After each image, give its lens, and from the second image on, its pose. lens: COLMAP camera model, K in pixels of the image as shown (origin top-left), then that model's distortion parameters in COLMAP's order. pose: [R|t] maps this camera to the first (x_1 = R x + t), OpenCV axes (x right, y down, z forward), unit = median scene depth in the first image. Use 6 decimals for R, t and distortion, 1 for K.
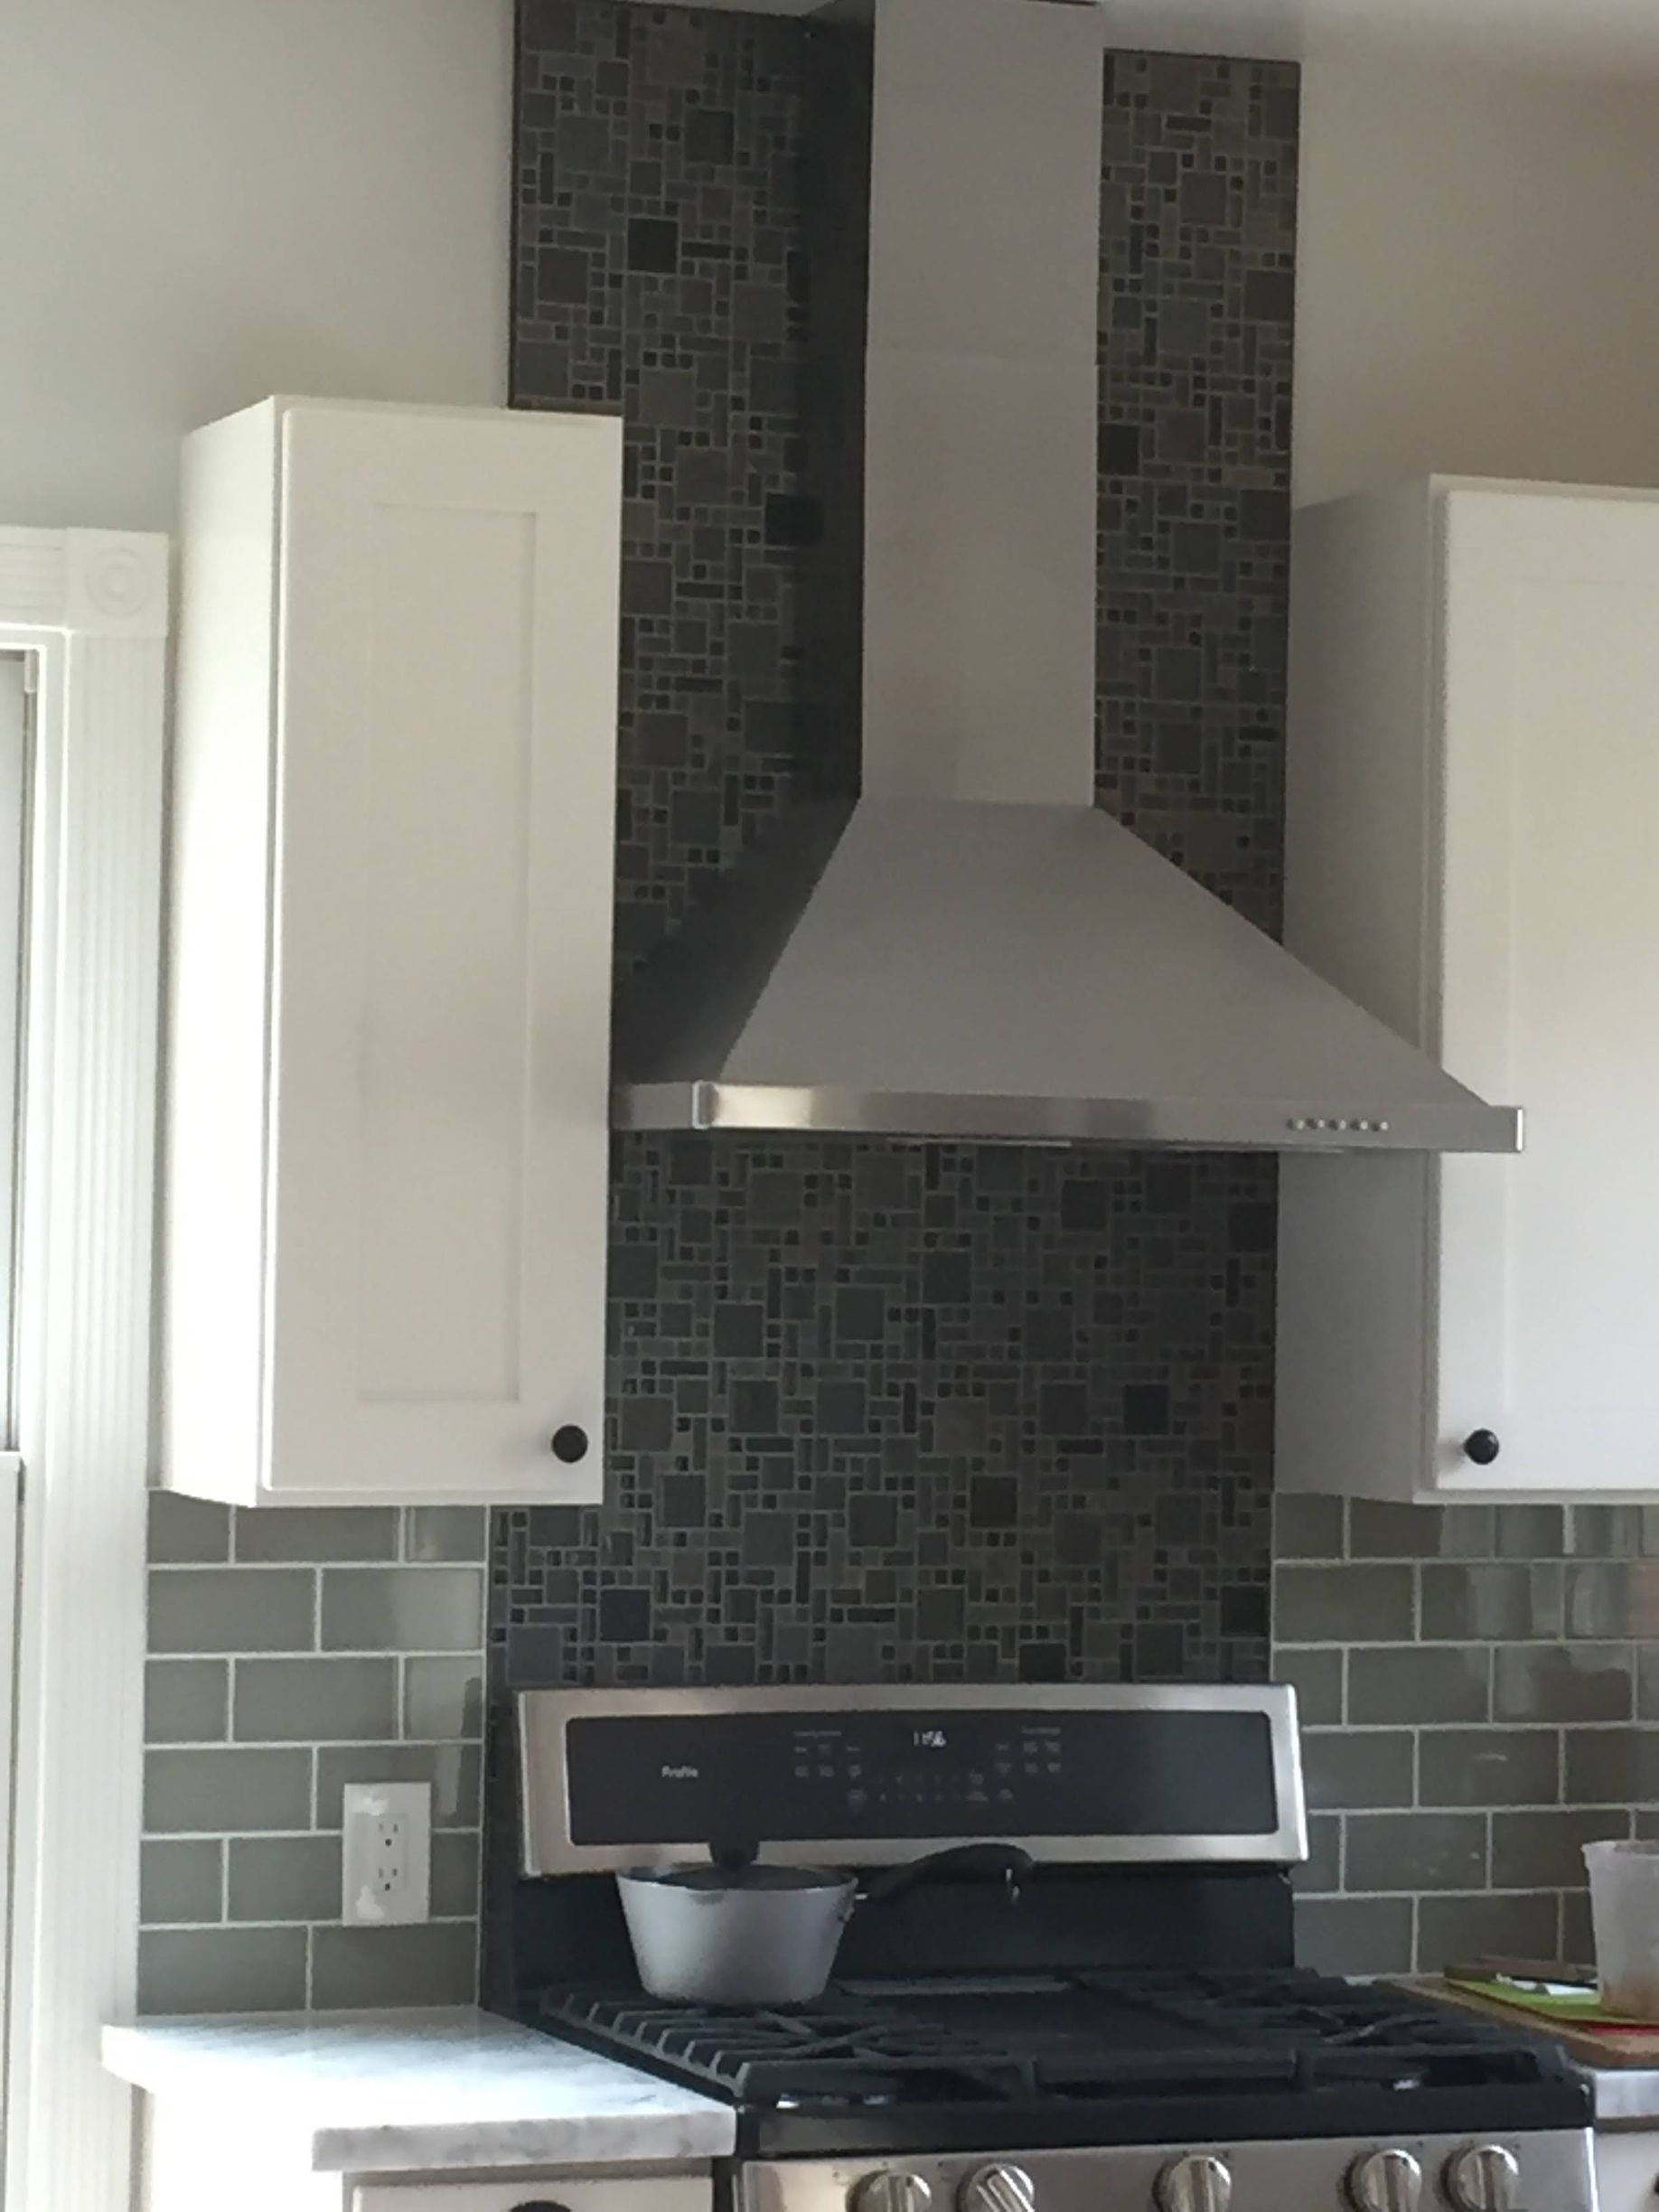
lens RADIAL K [[6537.8, 0, 829.5], [0, 6537.8, 1106.0], [0, 0, 1]] dist [0.628627, 0.103907]
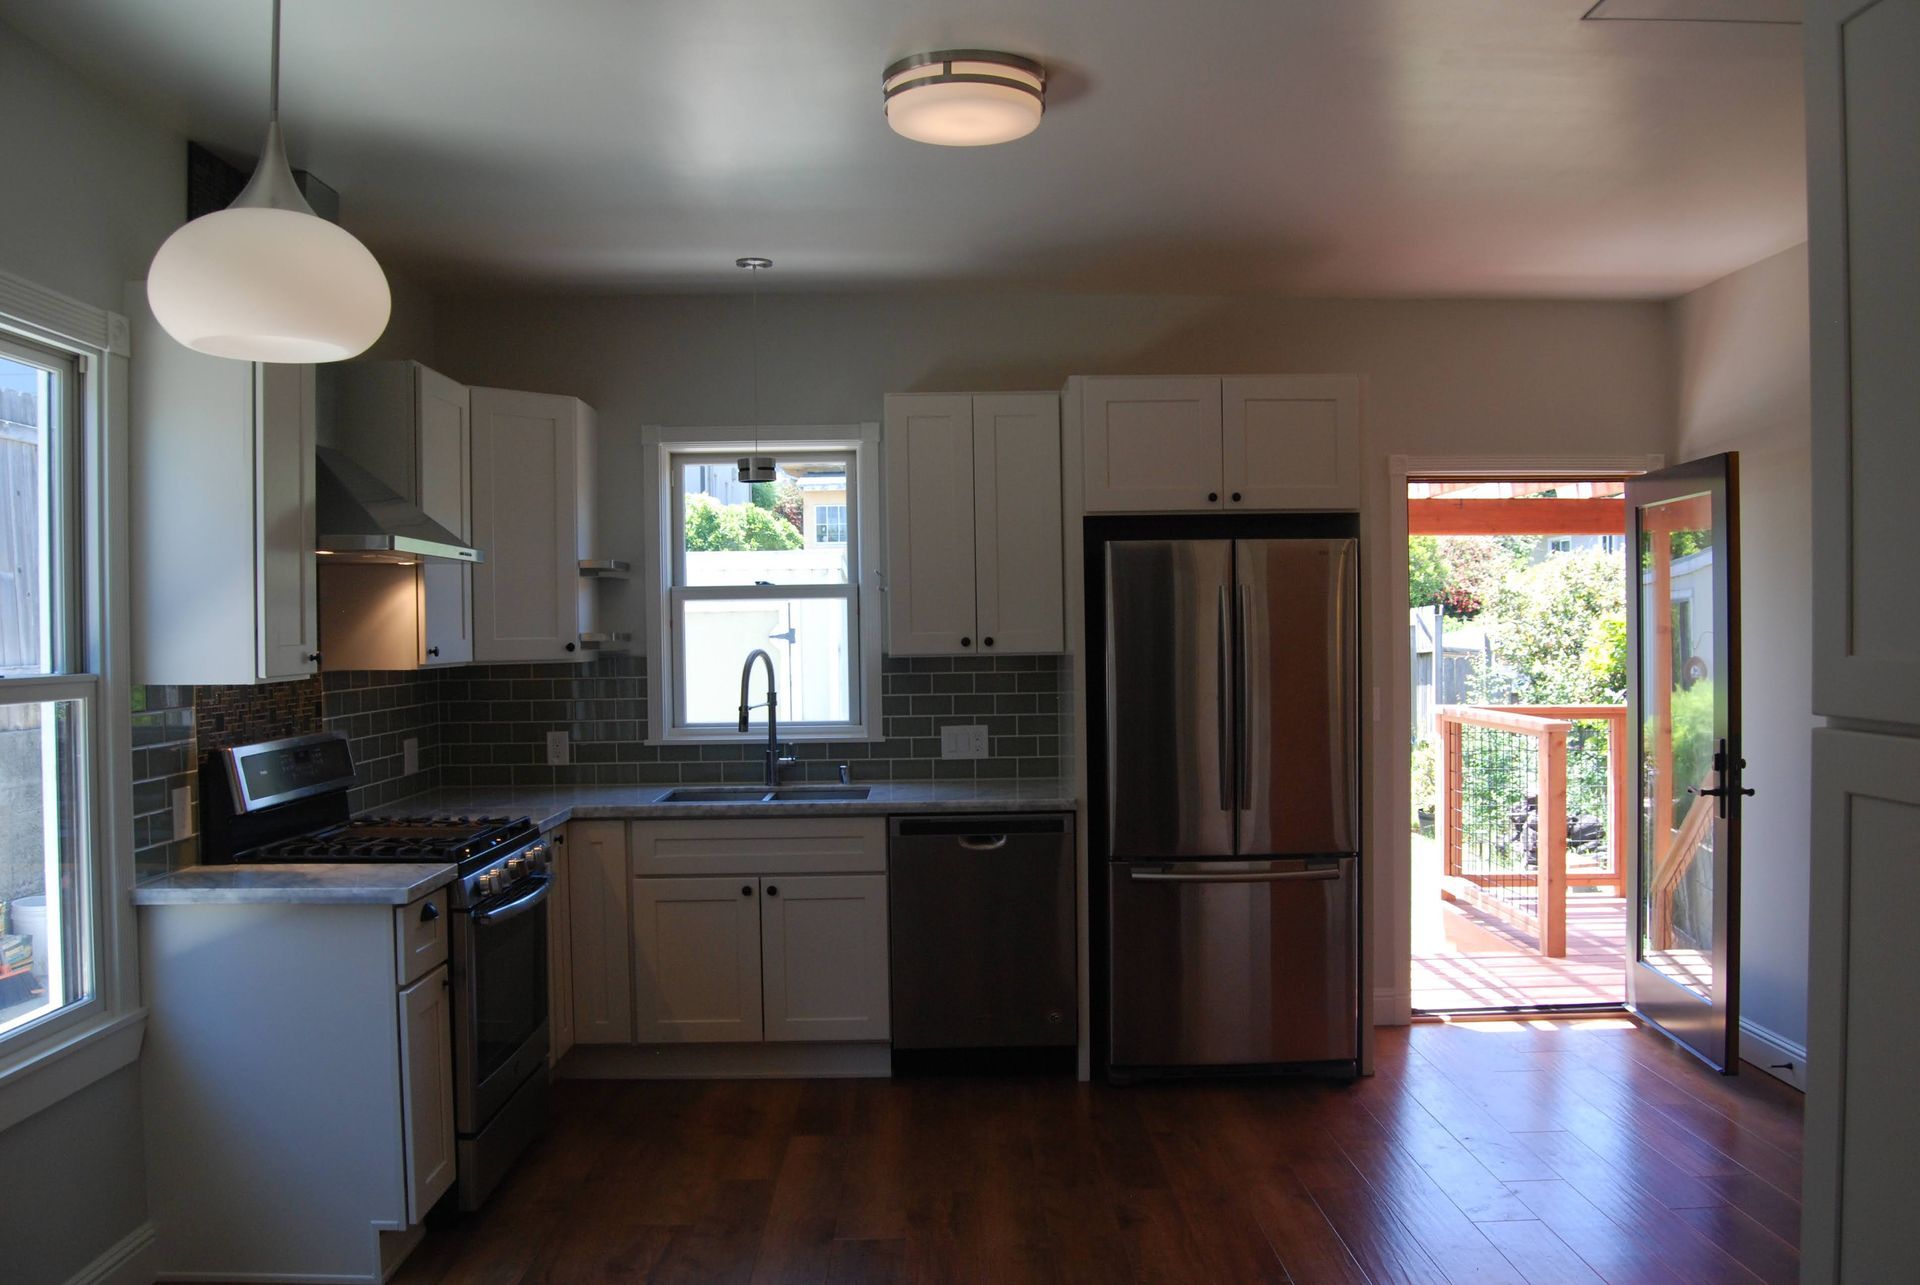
lens RADIAL K [[1553.8, 0, 960.0], [0, 1553.8, 642.5], [0, 0, 1]] dist [-0.068346, 0.000136]
pose [[0.327002, -0.024564, 0.944705, -0.547595], [-0.008643, 0.999543, 0.028981, 0.021042], [-0.944984, -0.017642, 0.326640, 0.479157]]
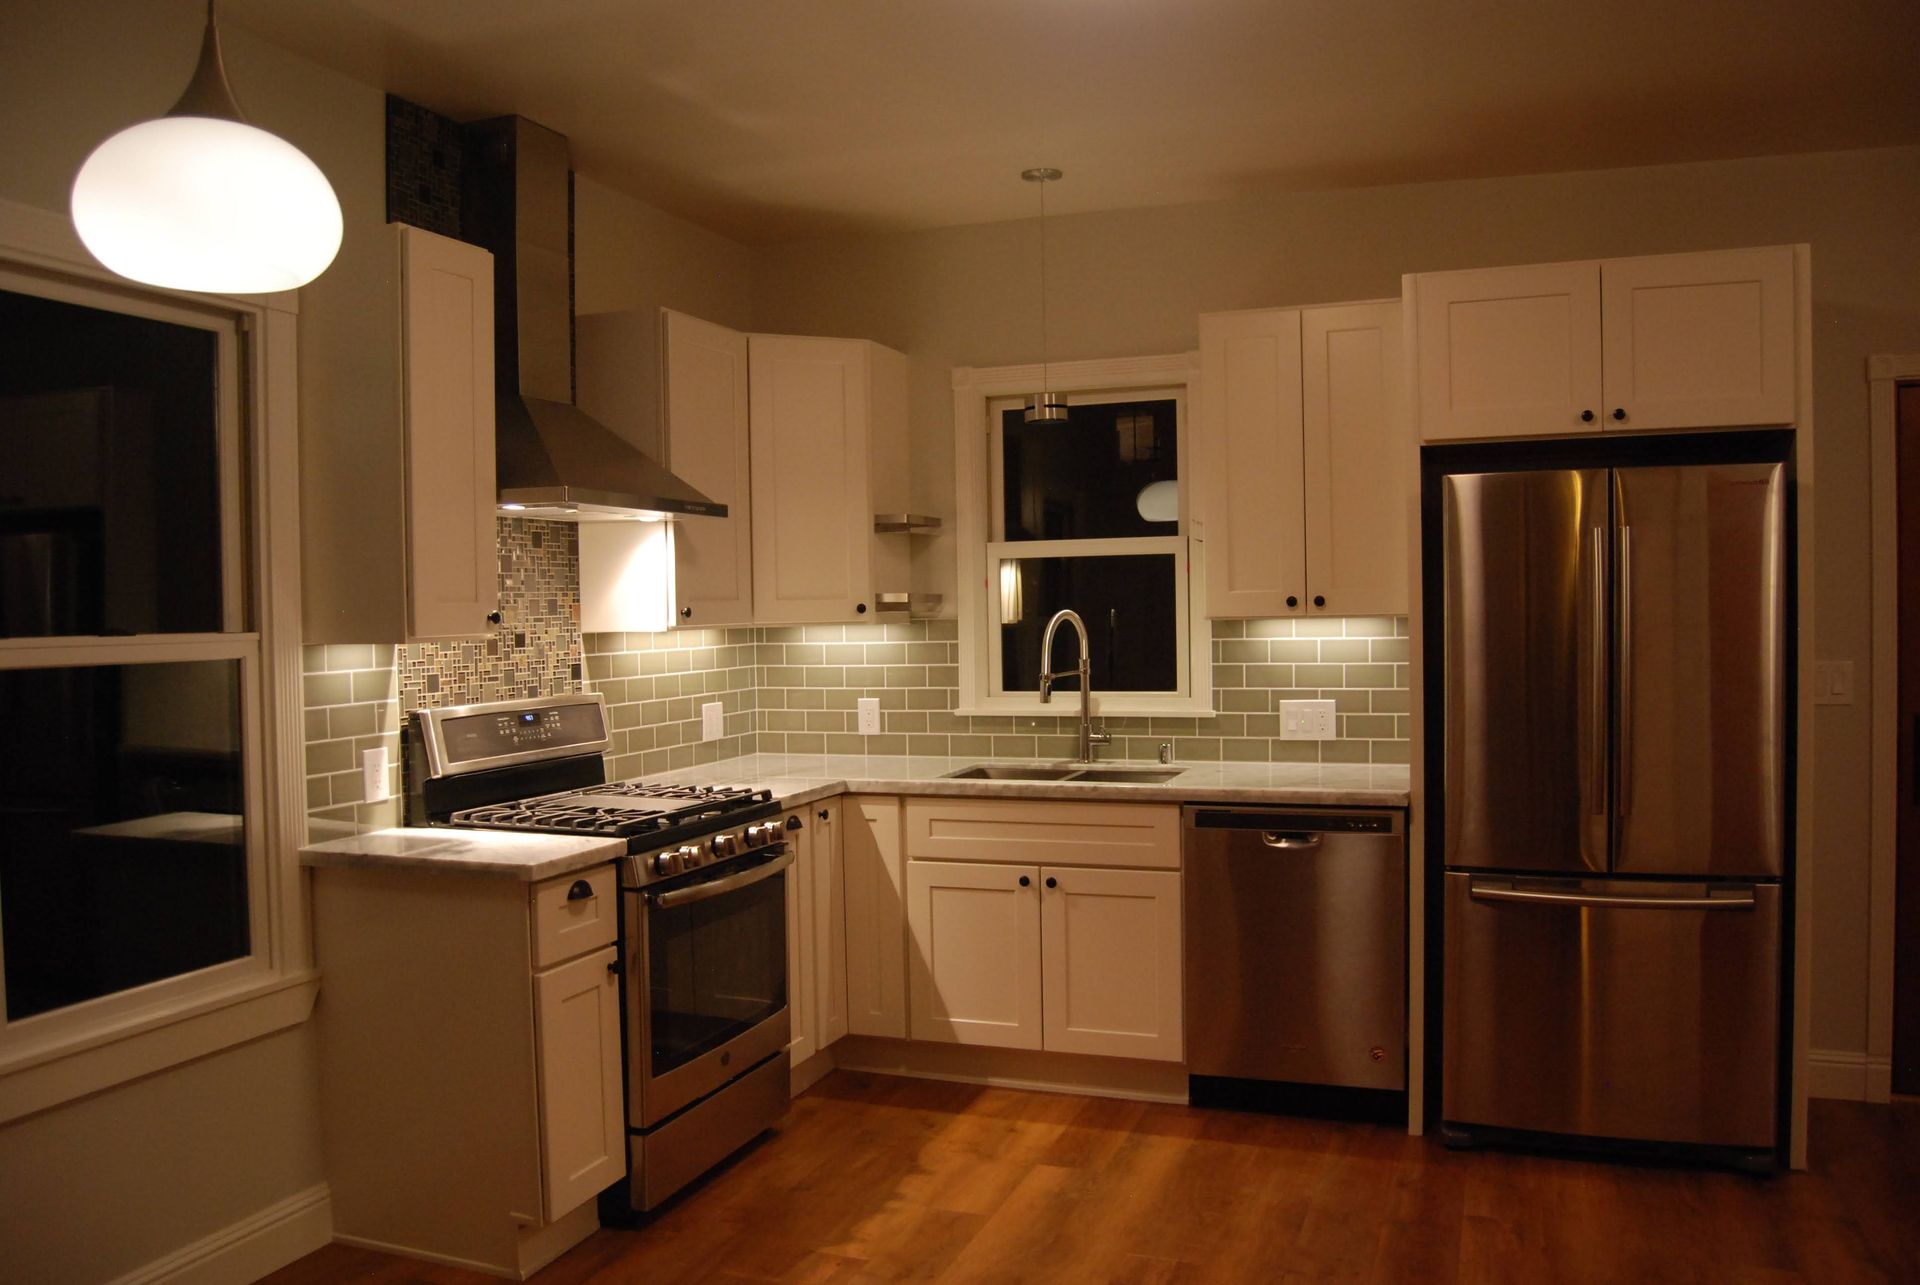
lens RADIAL K [[1553.8, 0, 960.0], [0, 1553.8, 642.5], [0, 0, 1]] dist [-0.068346, 0.000136]
pose [[0.653187, -0.040403, 0.756118, -0.377651], [0.003755, 0.998736, 0.050123, 0.028068], [-0.757187, -0.029900, 0.652513, 0.398581]]
